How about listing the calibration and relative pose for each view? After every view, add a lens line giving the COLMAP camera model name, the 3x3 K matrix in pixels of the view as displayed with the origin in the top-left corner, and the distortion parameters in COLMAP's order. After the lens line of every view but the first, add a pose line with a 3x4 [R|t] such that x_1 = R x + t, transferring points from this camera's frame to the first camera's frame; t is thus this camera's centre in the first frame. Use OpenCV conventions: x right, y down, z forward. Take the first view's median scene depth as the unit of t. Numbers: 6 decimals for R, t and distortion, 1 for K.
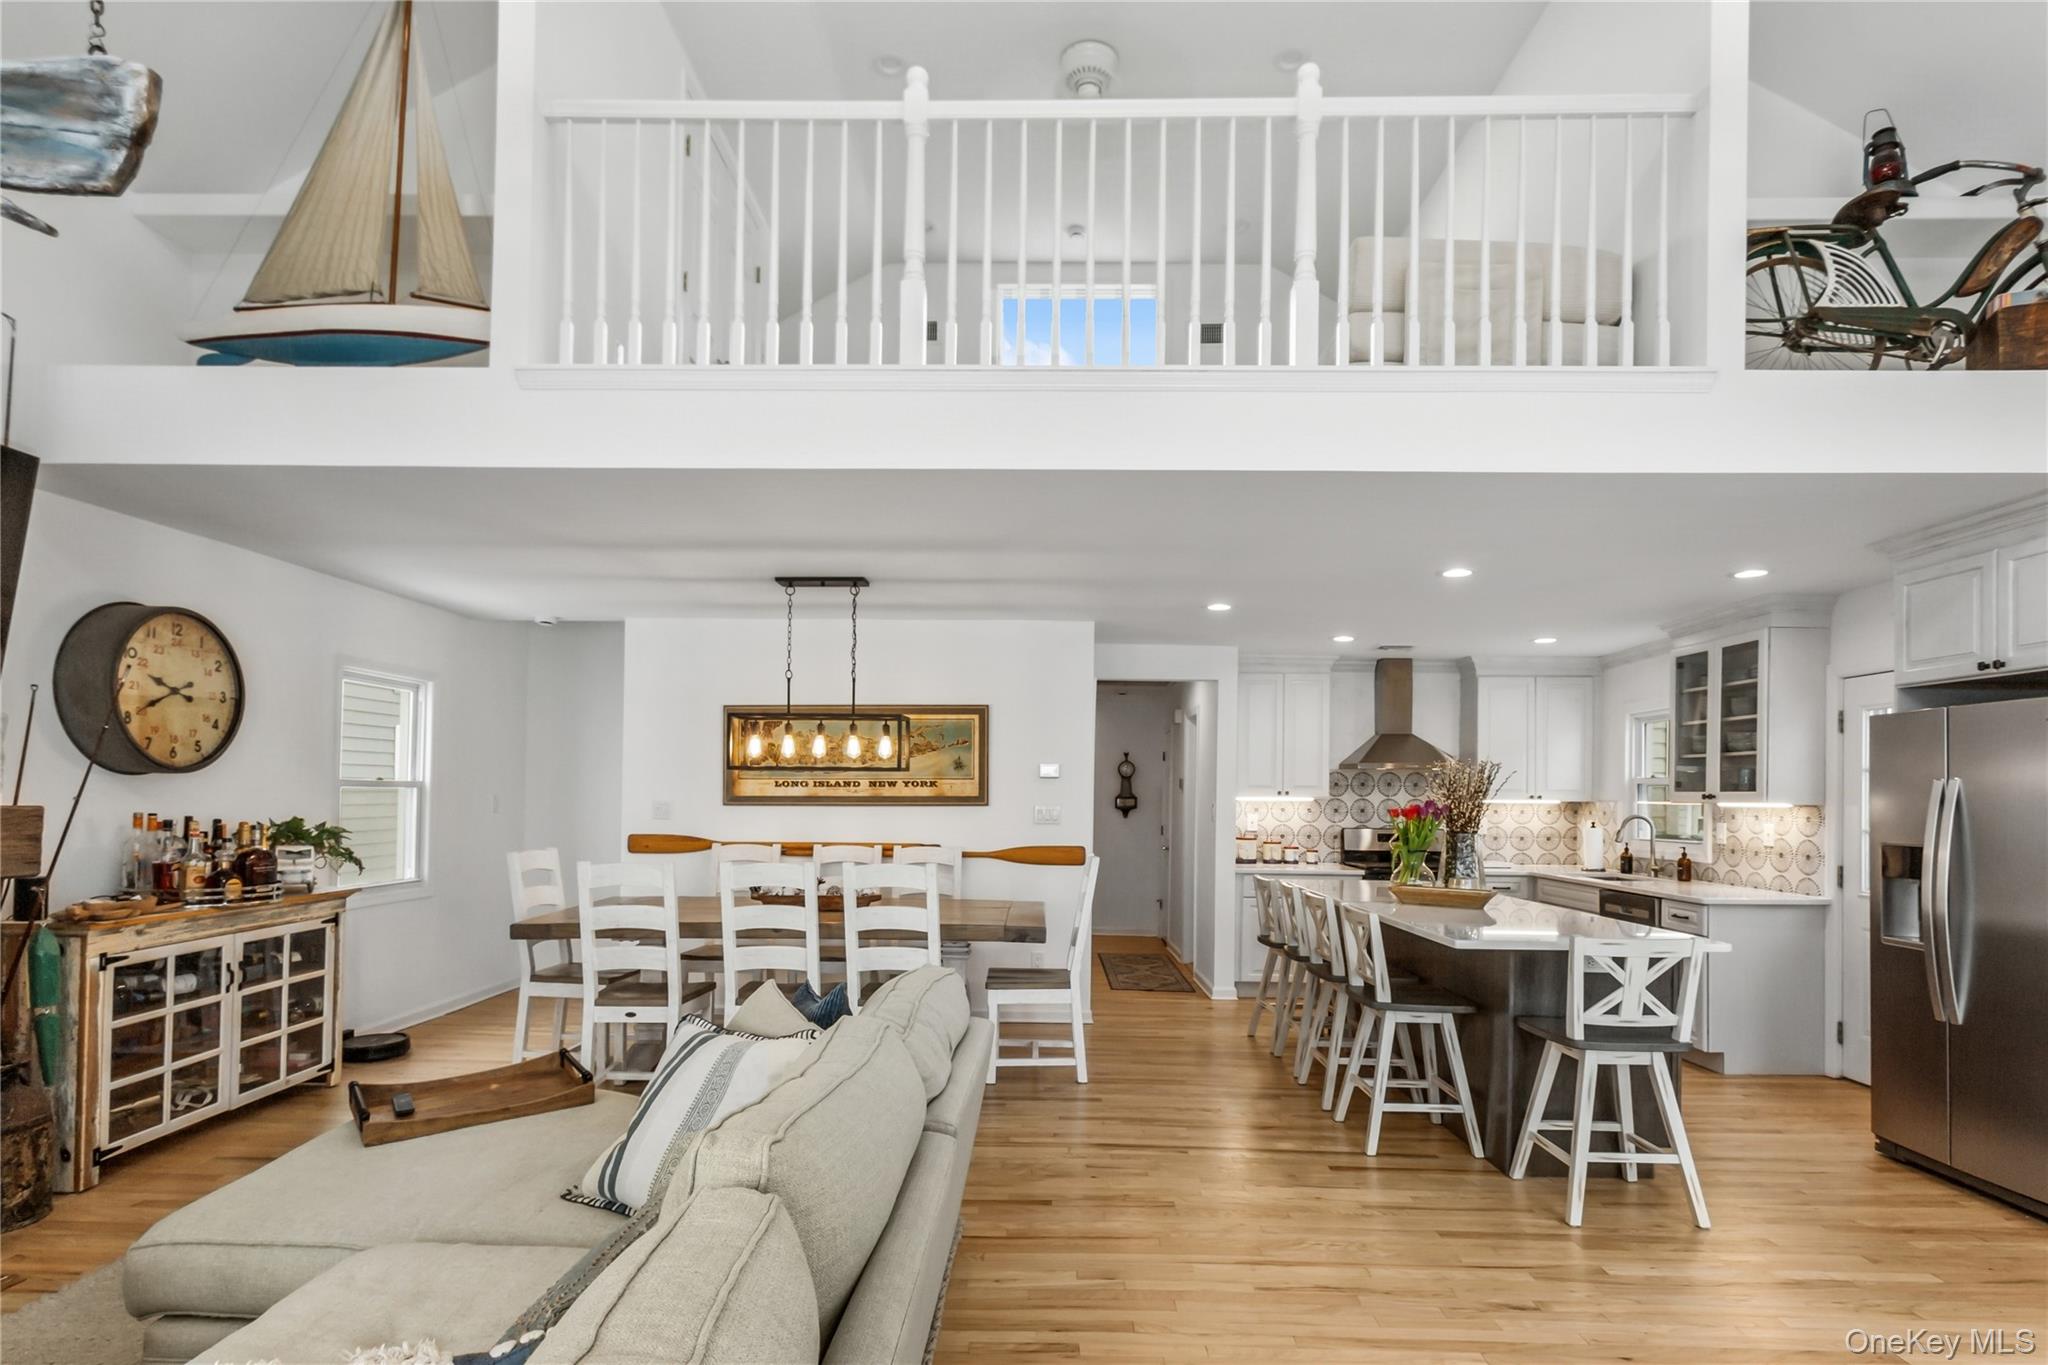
lens RADIAL K [[1066.7, 0, 1037.7], [0, 1066.7, 789.5], [0, 0, 1]] dist [0.013074, -0.003281]
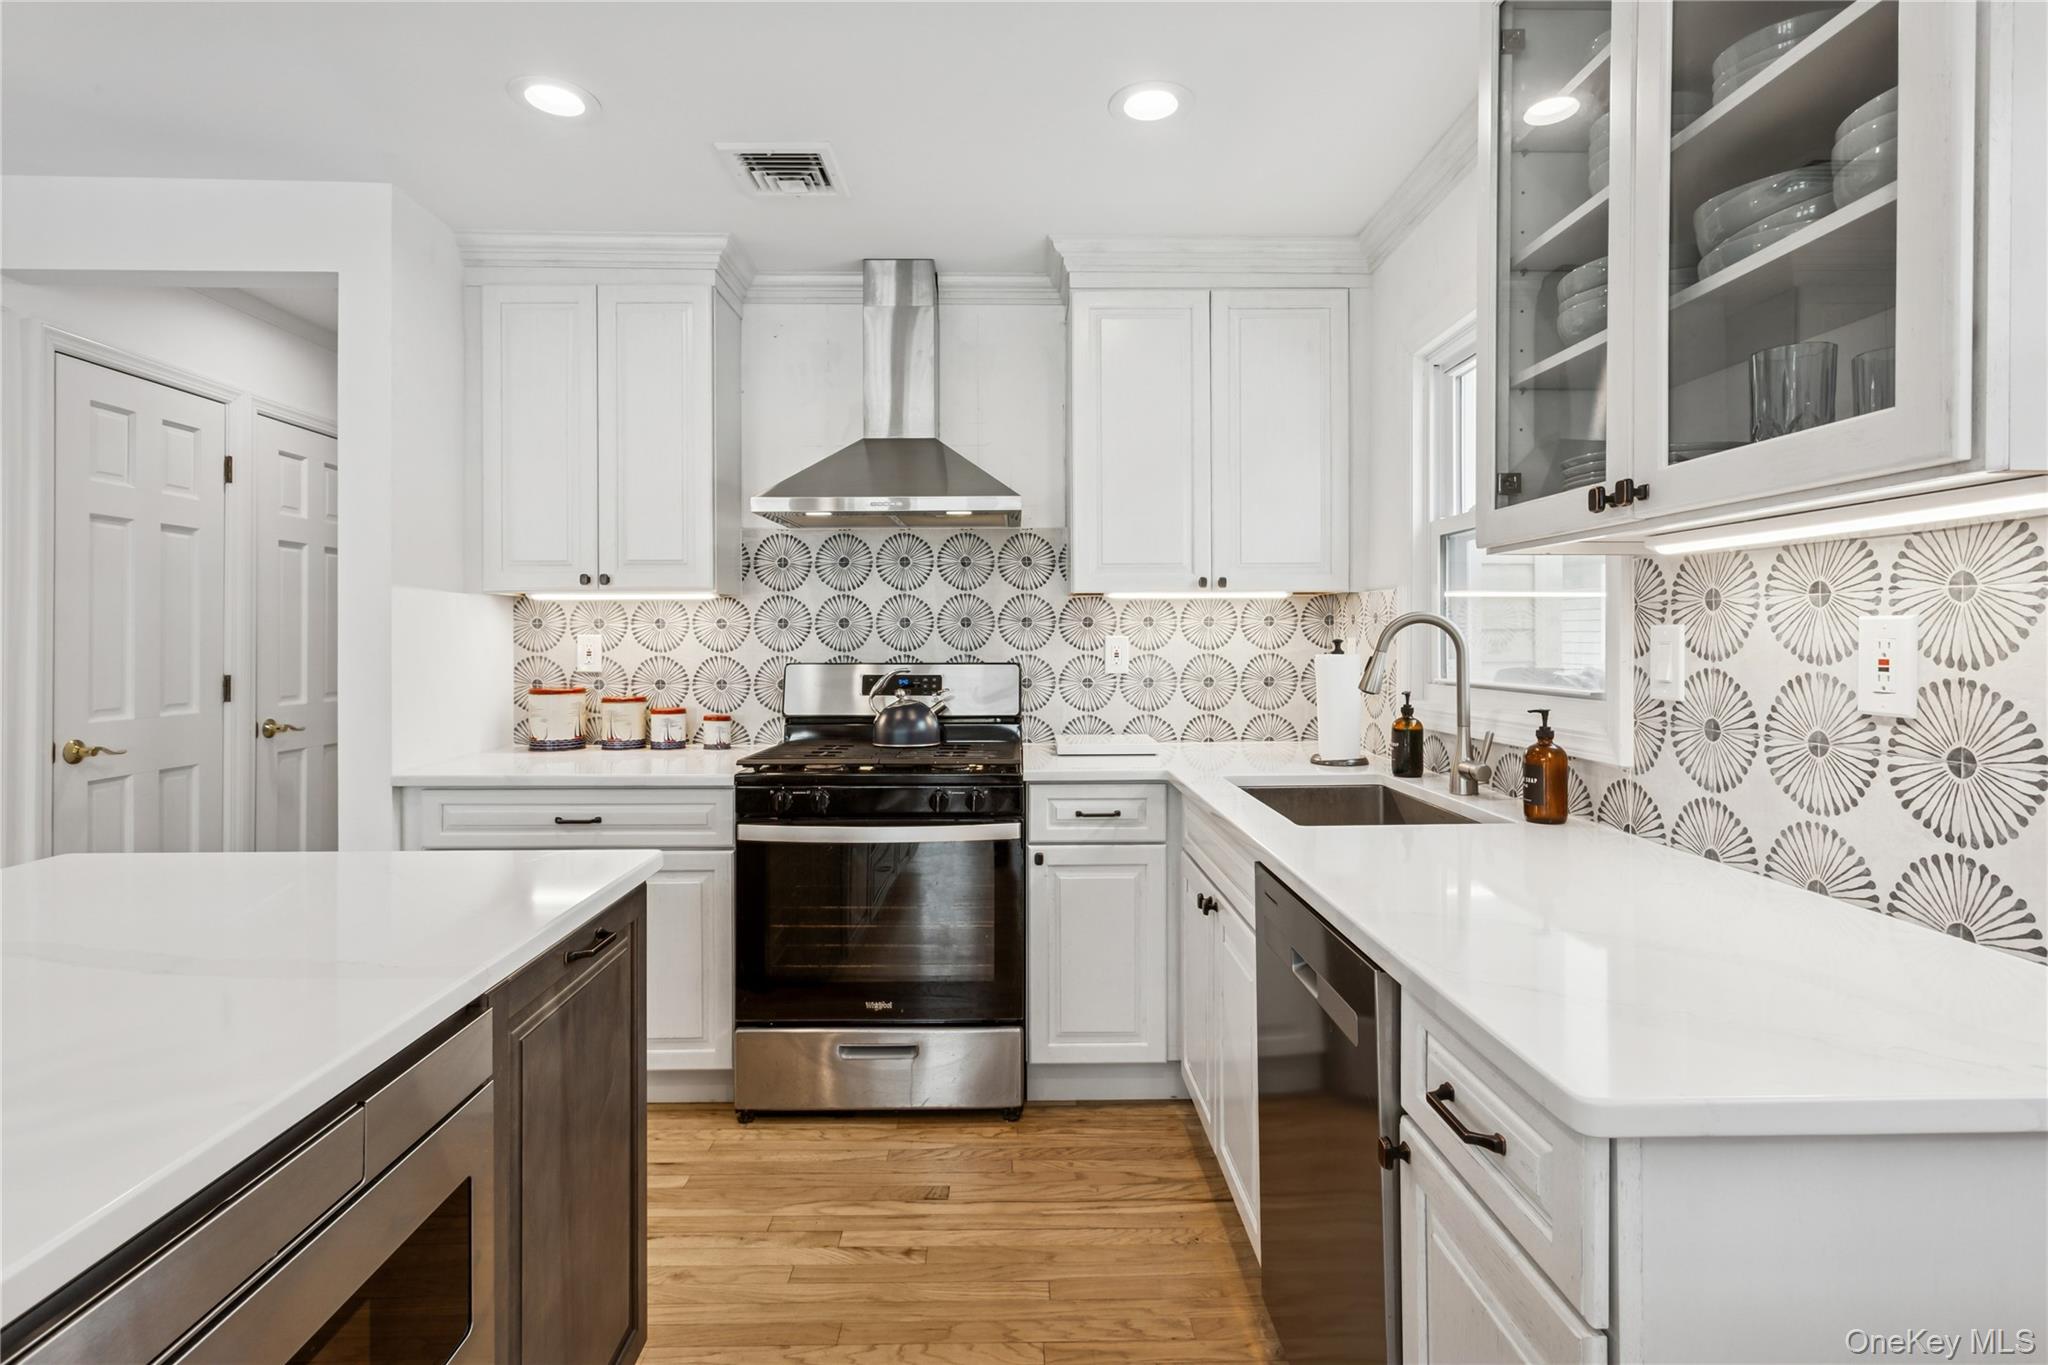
lens RADIAL K [[1002.0, 0, 1033.2], [0, 1002.0, 641.1], [0, 0, 1]] dist [-0.001495, 0.002718]
pose [[0.999609, -0.013442, 0.024533, 0.466998], [0.013247, 0.999879, 0.008096, 0.031365], [-0.024639, -0.007768, 0.999666, 0.743885]]
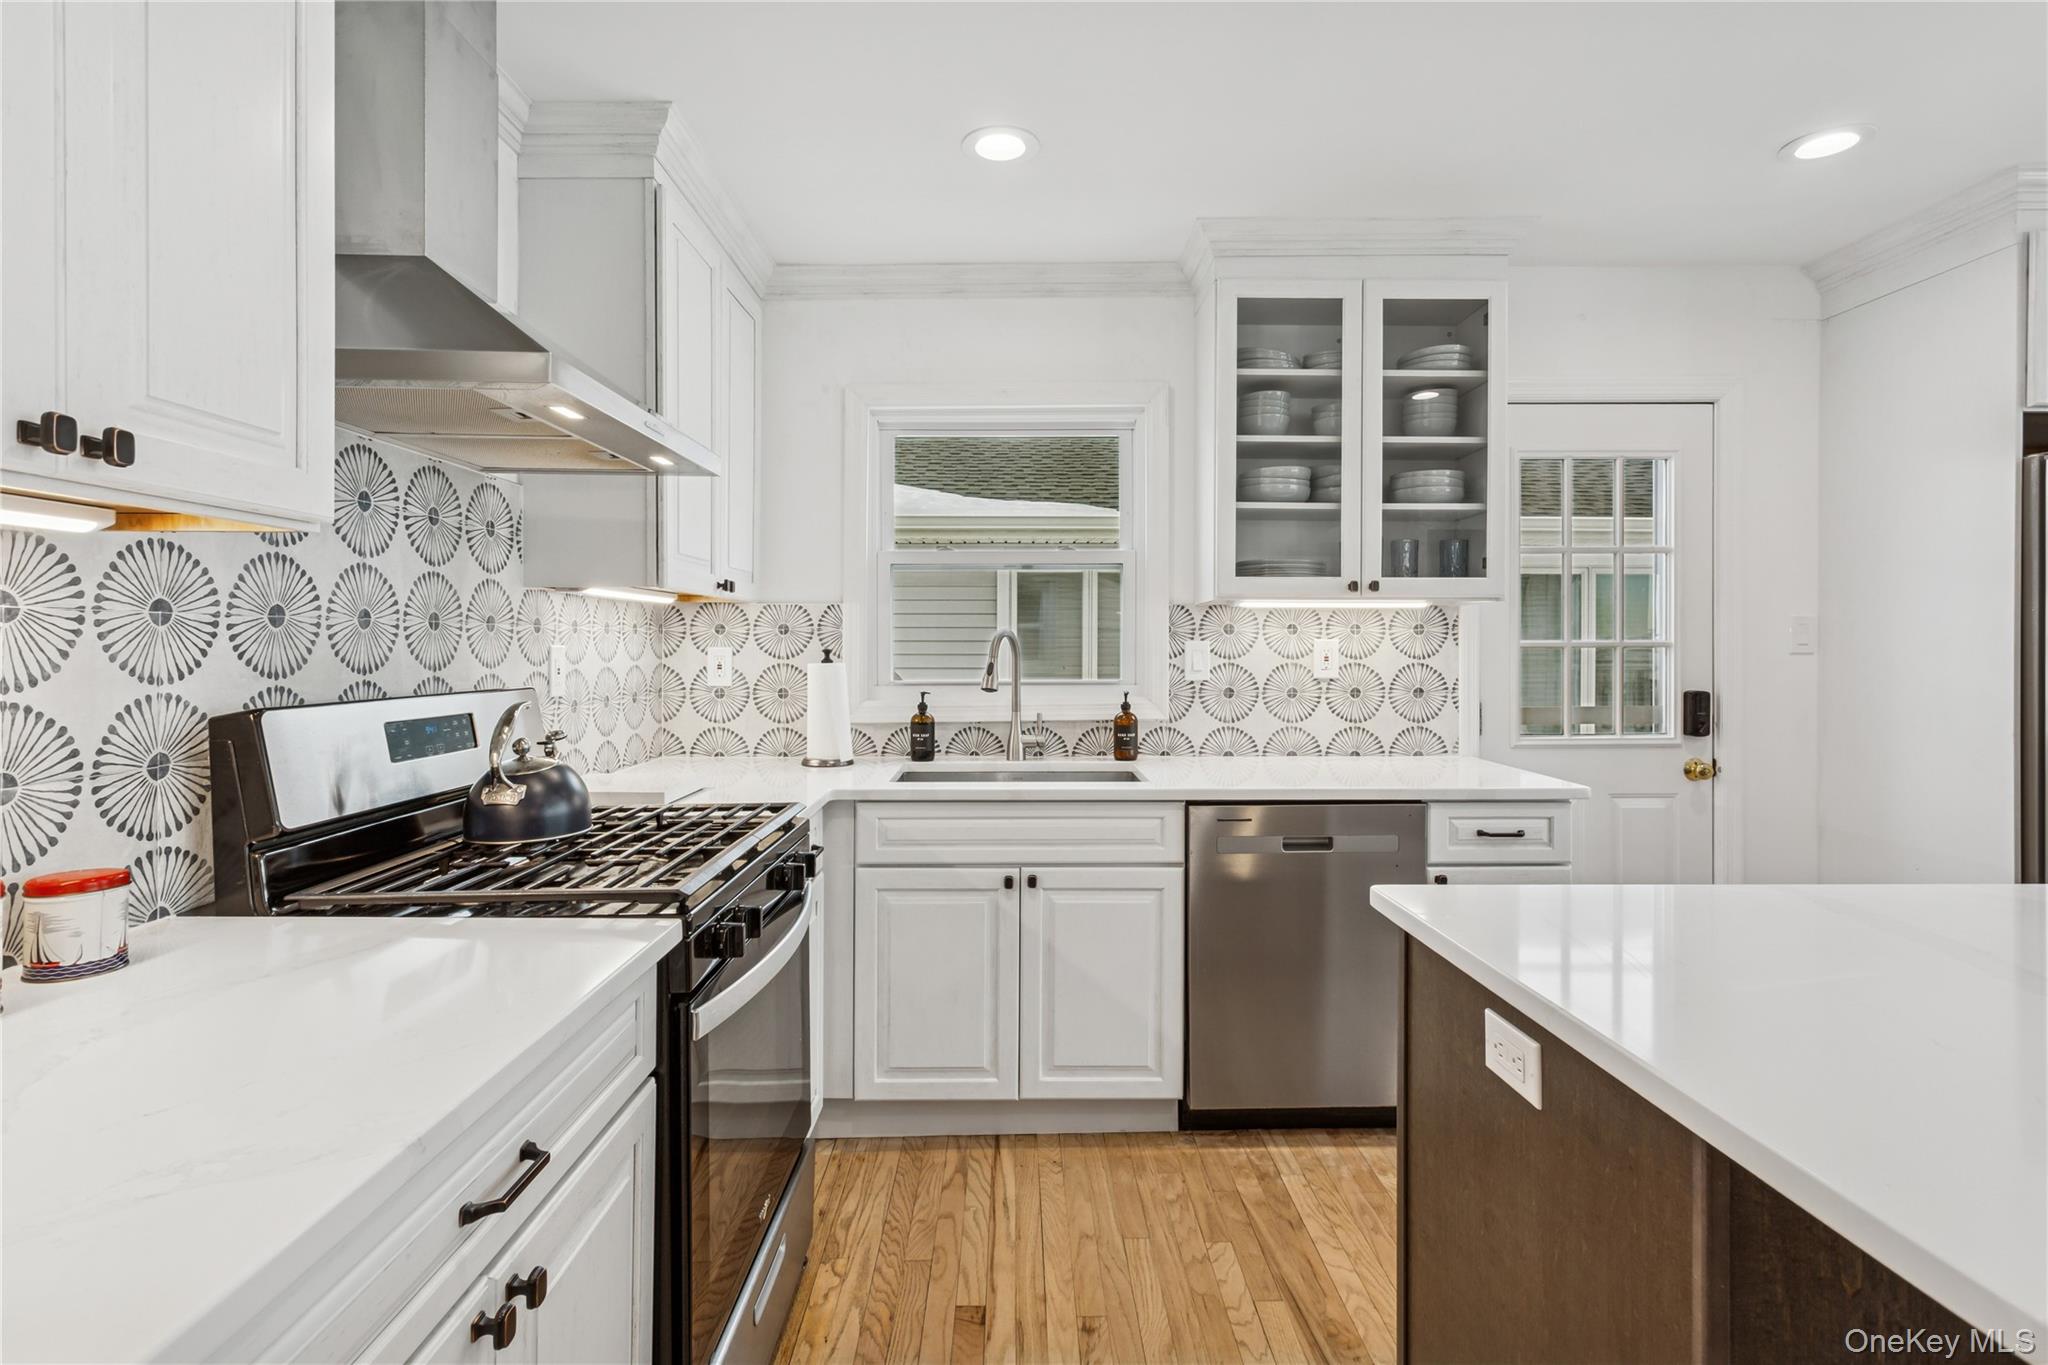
lens RADIAL K [[1002.0, 0, 1024.9], [0, 1002.0, 643.6], [0, 0, 1]] dist [-0.001495, 0.002718]
pose [[-0.019753, -0.009285, 0.999762, 0.144219], [-0.005054, 0.999945, 0.009187, 0.028485], [-0.999792, -0.004871, -0.019799, 1.089831]]
